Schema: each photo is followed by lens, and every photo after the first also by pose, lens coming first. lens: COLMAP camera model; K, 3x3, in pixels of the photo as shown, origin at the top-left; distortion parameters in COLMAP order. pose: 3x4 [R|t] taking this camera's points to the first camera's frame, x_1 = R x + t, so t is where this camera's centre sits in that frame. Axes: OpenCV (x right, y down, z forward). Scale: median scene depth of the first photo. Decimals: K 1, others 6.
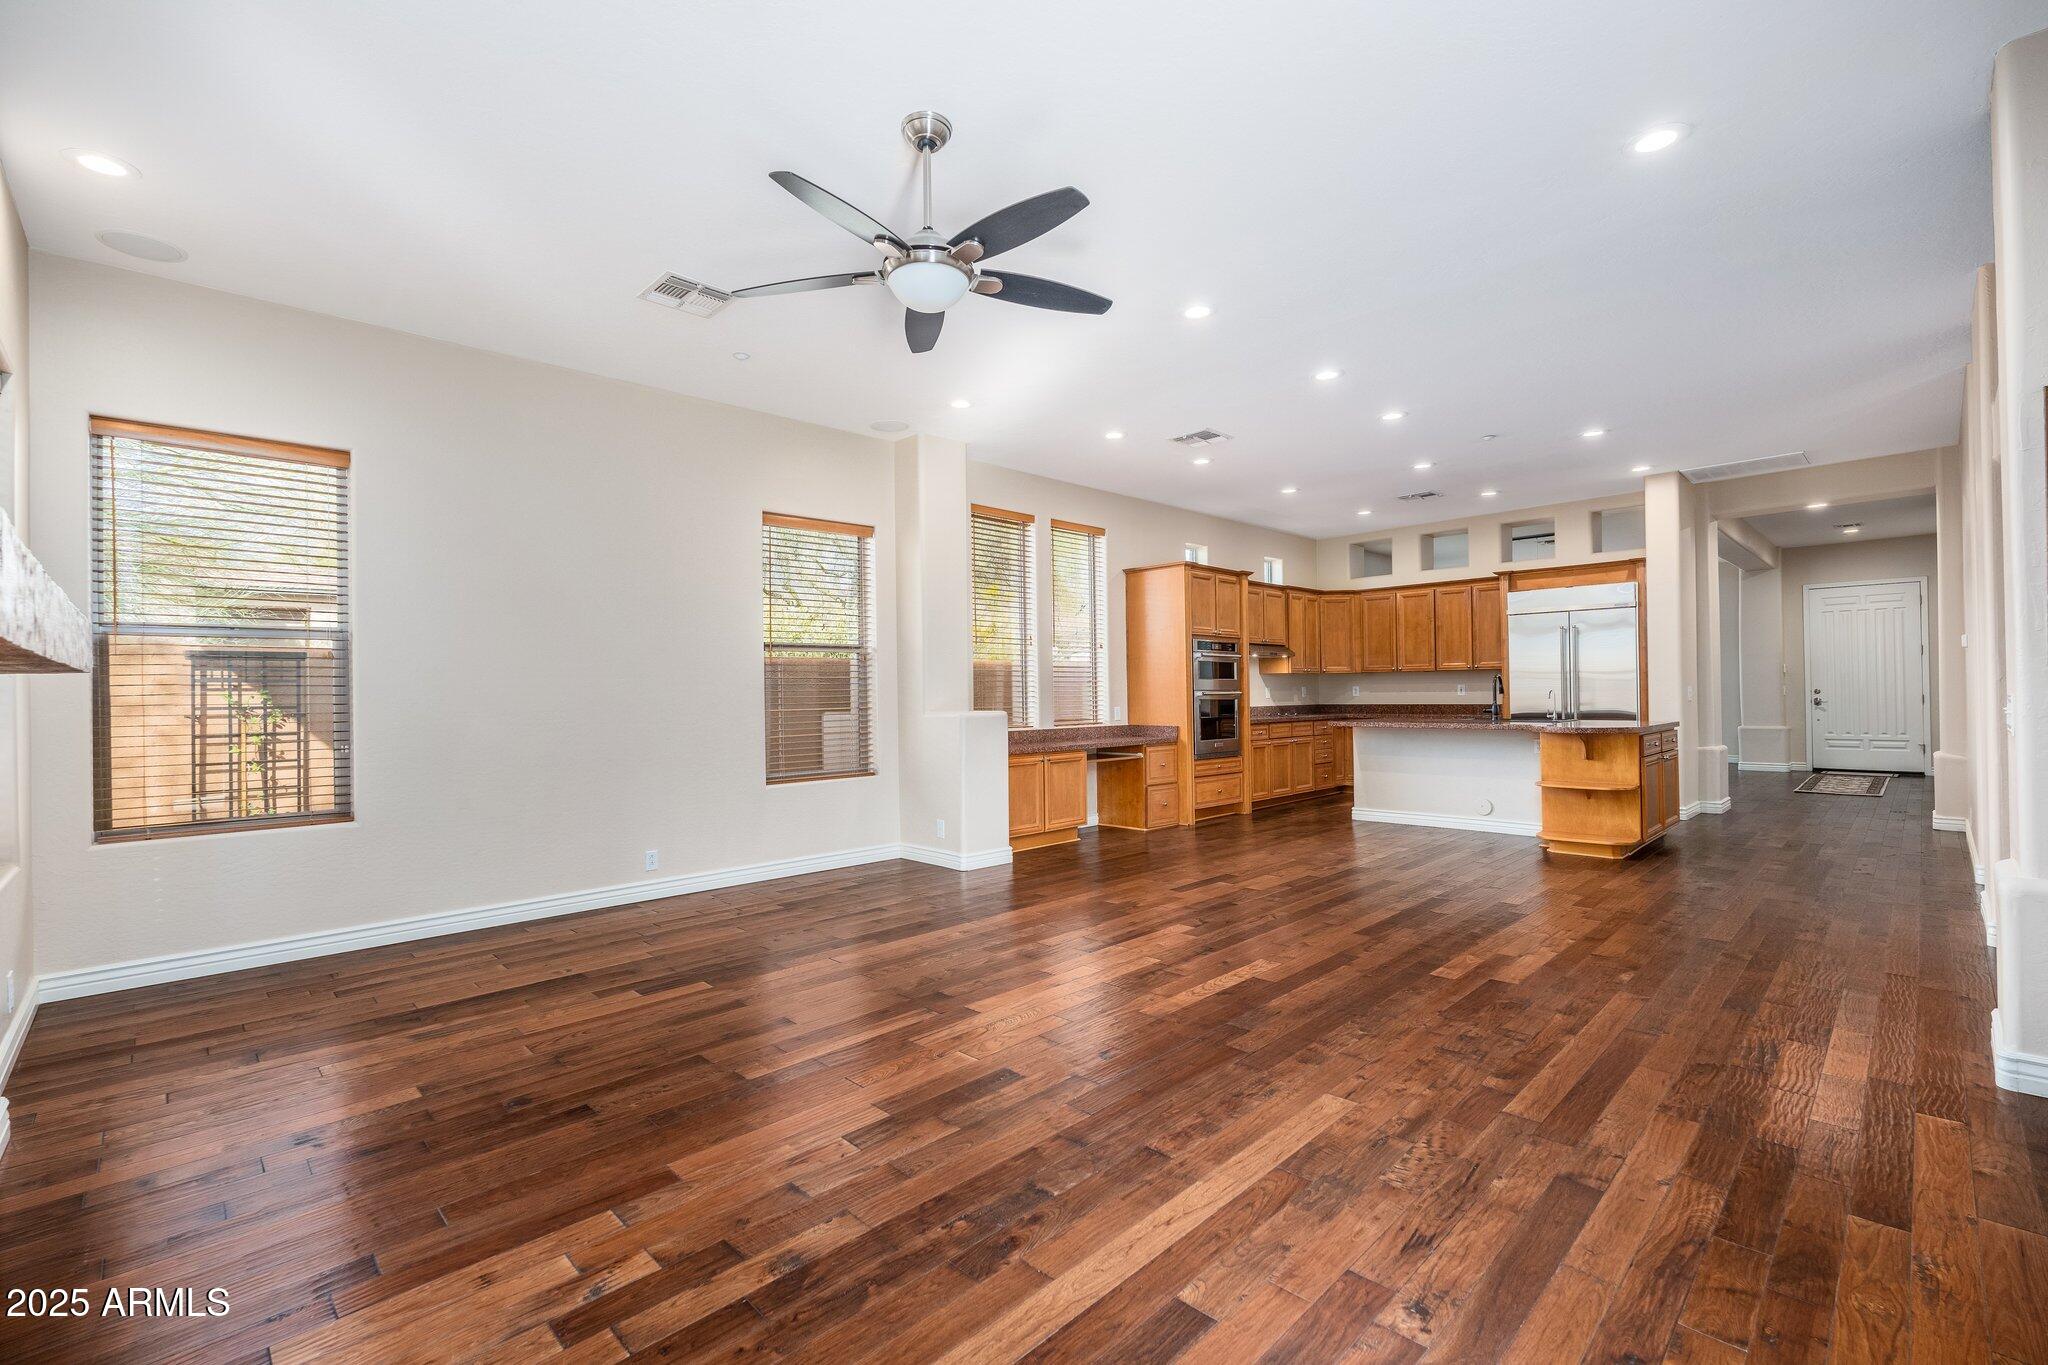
lens RADIAL K [[907.2, 0, 1022.8], [0, 907.2, 680.7], [0, 0, 1]] dist [0.004844, 0.000209]
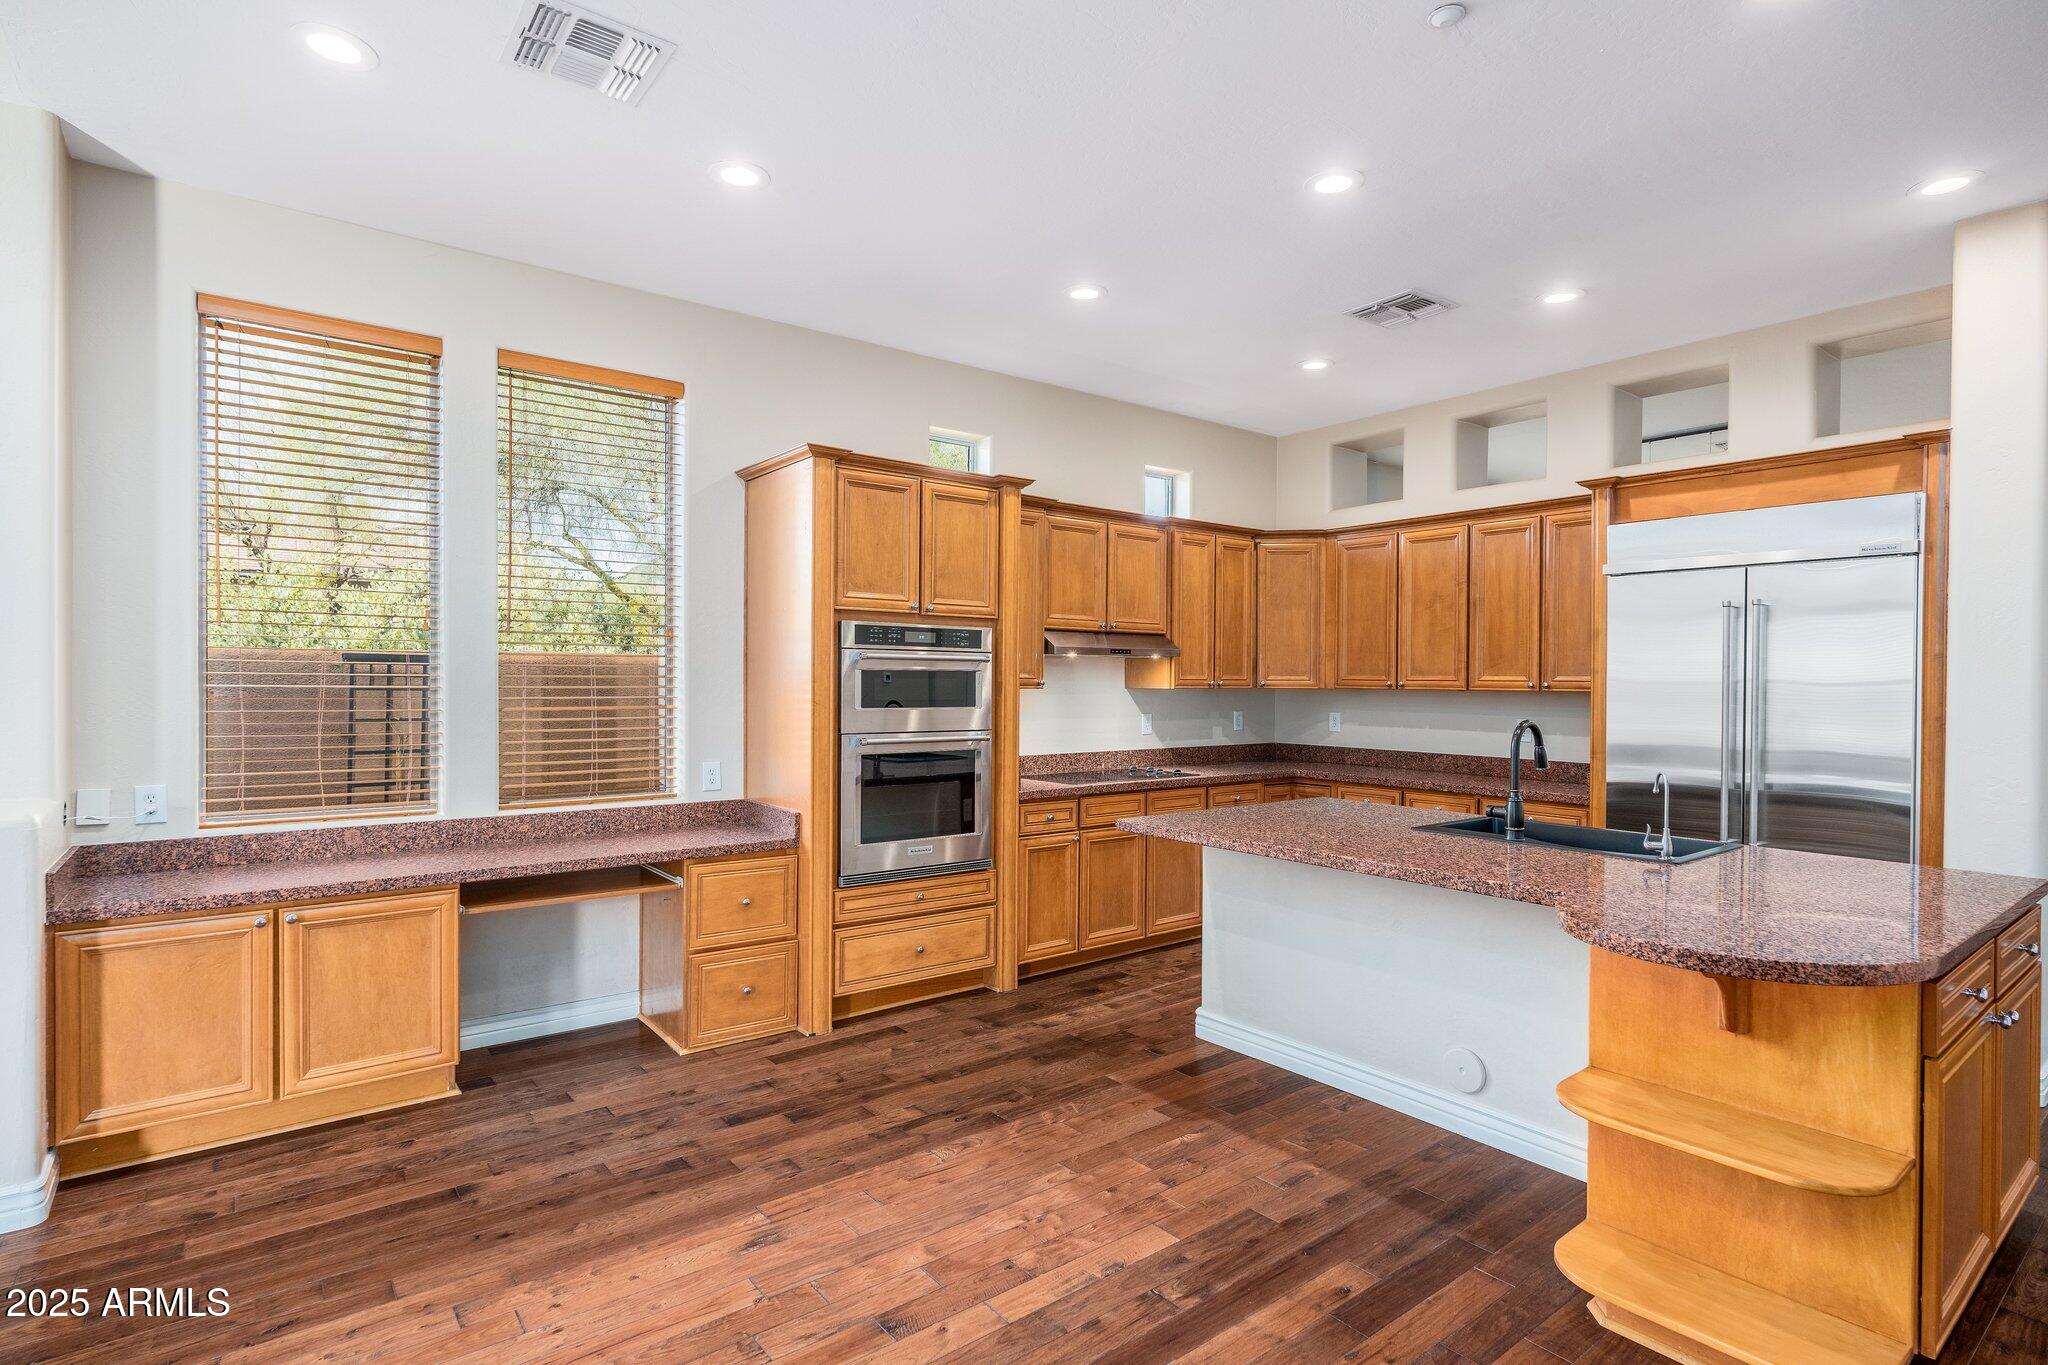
lens RADIAL K [[1027.2, 0, 1017.9], [0, 1027.2, 686.0], [0, 0, 1]] dist [-0.001970, -0.000797]
pose [[0.992533, 0.020241, -0.120284, 0.325107], [-0.017456, 0.999556, 0.024159, -0.026142], [0.120720, -0.021879, 0.992446, 0.486189]]
